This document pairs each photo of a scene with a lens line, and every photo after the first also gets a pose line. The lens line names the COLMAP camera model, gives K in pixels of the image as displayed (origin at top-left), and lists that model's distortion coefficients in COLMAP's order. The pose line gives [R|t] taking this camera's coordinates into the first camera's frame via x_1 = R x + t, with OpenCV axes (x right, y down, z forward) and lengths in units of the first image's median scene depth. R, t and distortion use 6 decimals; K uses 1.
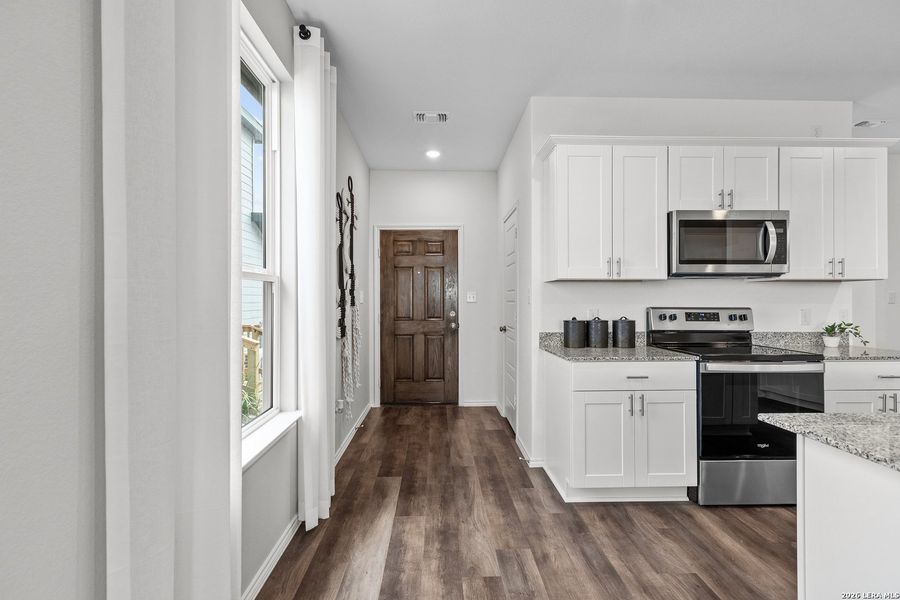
lens RADIAL K [[413.2, 0, 448.4], [0, 413.2, 300.0], [0, 0, 1]] dist [0.003907, 0.000099]
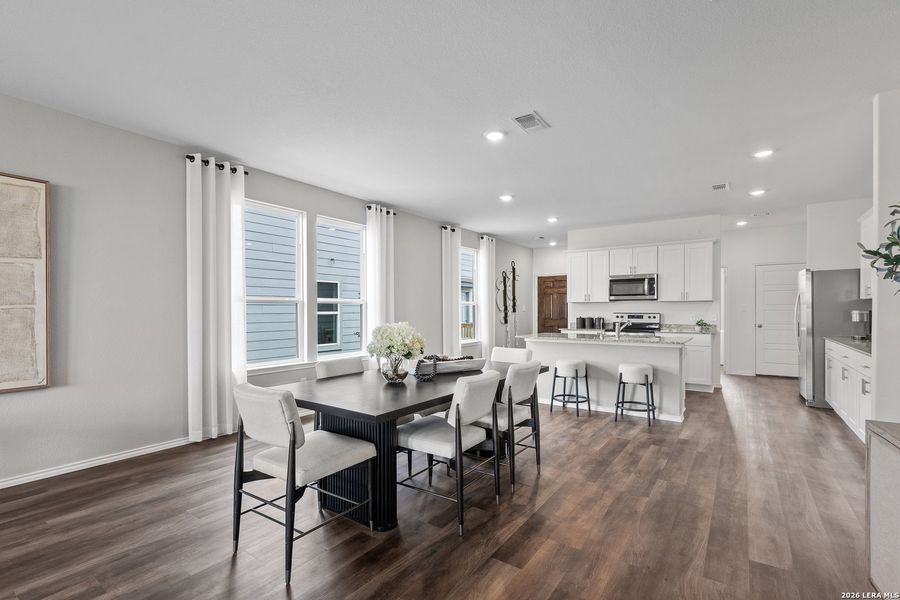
lens RADIAL K [[422.7, 0, 452.6], [0, 422.7, 312.3], [0, 0, 1]] dist [0.040847, -0.000201]
pose [[0.808312, 0.003263, -0.588745, 1.214251], [0.001102, 0.999975, 0.007055, -0.004334], [0.588753, -0.006351, 0.808288, -1.615659]]
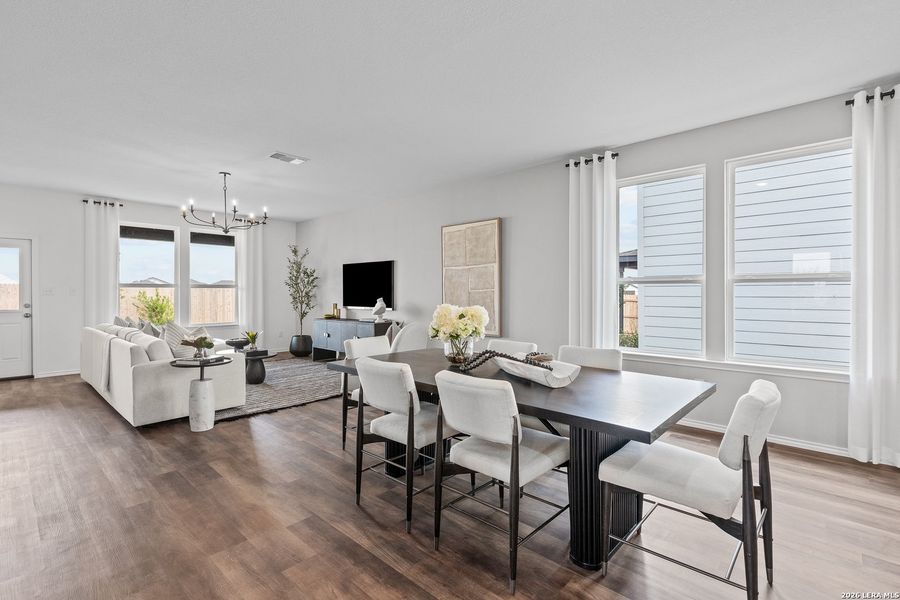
lens RADIAL K [[413.2, 0, 448.4], [0, 413.2, 300.0], [0, 0, 1]] dist [0.003907, 0.000099]
pose [[-0.700707, 0.015462, -0.713281, 1.191015], [0.003066, 0.999821, 0.018662, -0.003071], [0.713442, 0.010890, -0.700629, -0.212247]]
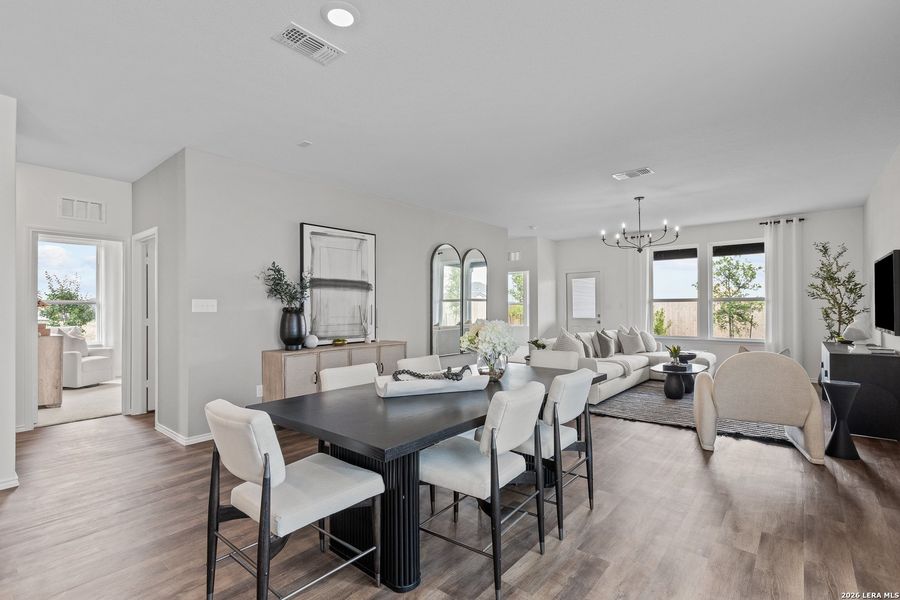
lens RADIAL K [[415.3, 0, 450.0], [0, 415.3, 300.0], [0, 0, 1]] dist [0.001989, 0.000155]
pose [[-0.743060, 0.015043, 0.669056, -0.025501], [0.003122, 0.999814, -0.019013, -0.002499], [-0.669218, -0.012039, -0.742969, -0.156374]]
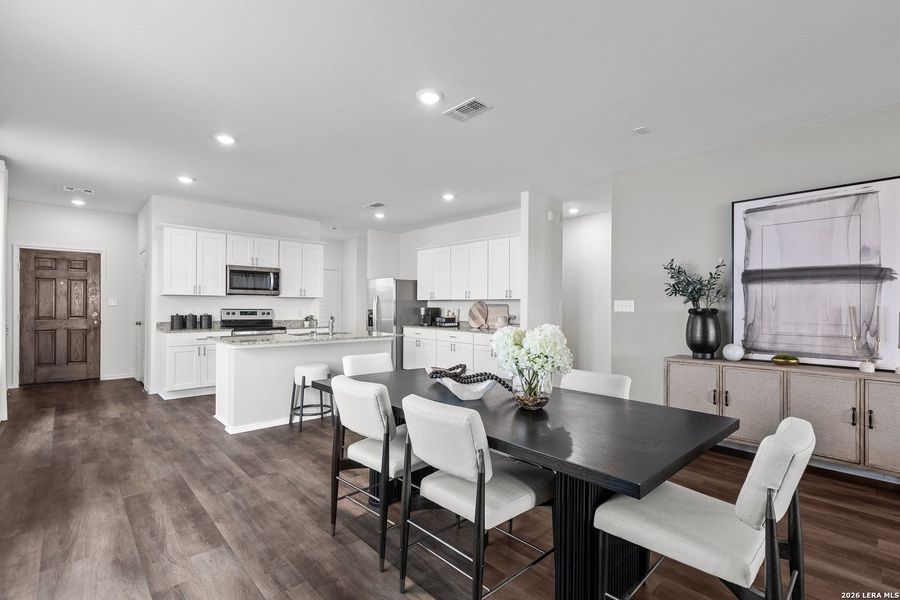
lens RADIAL K [[415.4, 0, 451.2], [0, 415.4, 305.1], [0, 0, 1]] dist [0.002451, 0.000217]
pose [[0.751479, 0.007858, 0.659710, -0.020850], [-0.008848, 0.999959, -0.001833, -0.007274], [-0.659697, -0.004459, 0.751518, -1.328366]]
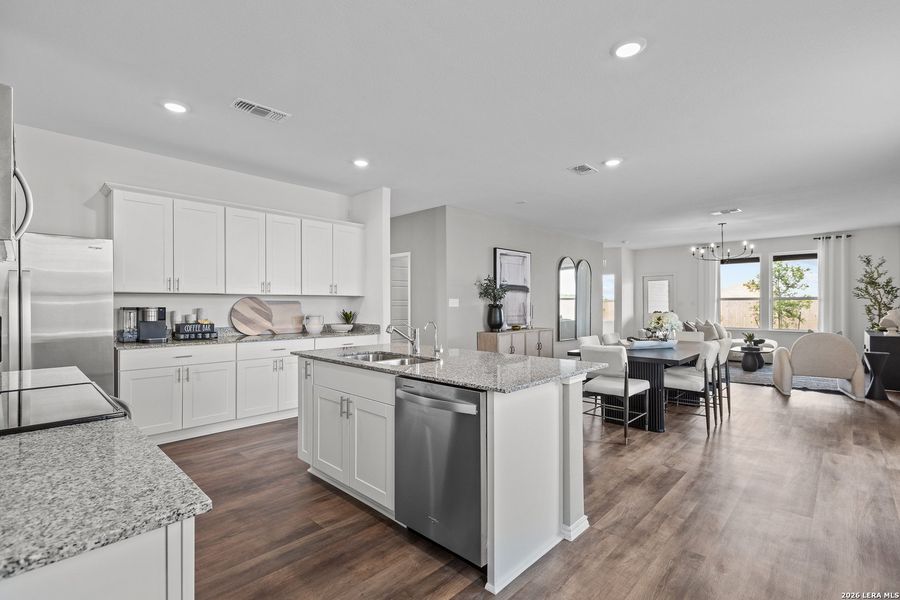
lens RADIAL K [[413.2, 0, 448.4], [0, 413.2, 300.0], [0, 0, 1]] dist [0.003907, 0.000099]
pose [[-0.700736, 0.008909, 0.713365, -0.040475], [0.000878, 0.999932, -0.011625, -0.002385], [-0.713420, -0.007519, -0.700697, 0.881876]]
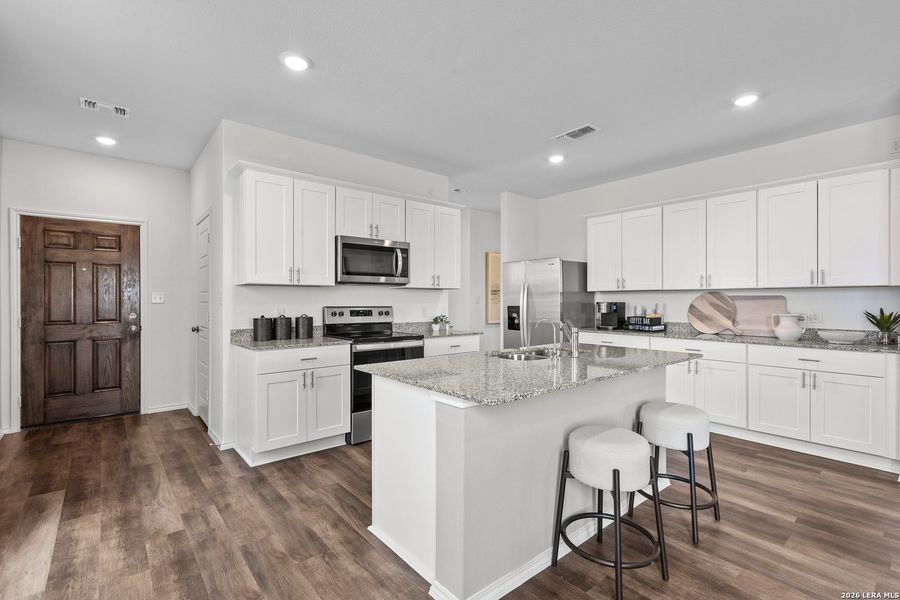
lens RADIAL K [[413.2, 0, 448.4], [0, 413.2, 300.0], [0, 0, 1]] dist [0.003907, 0.000099]
pose [[0.786640, 0.001639, 0.617410, -0.010265], [-0.000718, 0.999998, -0.001740, -0.001138], [-0.617411, 0.000925, 0.786640, -0.266459]]
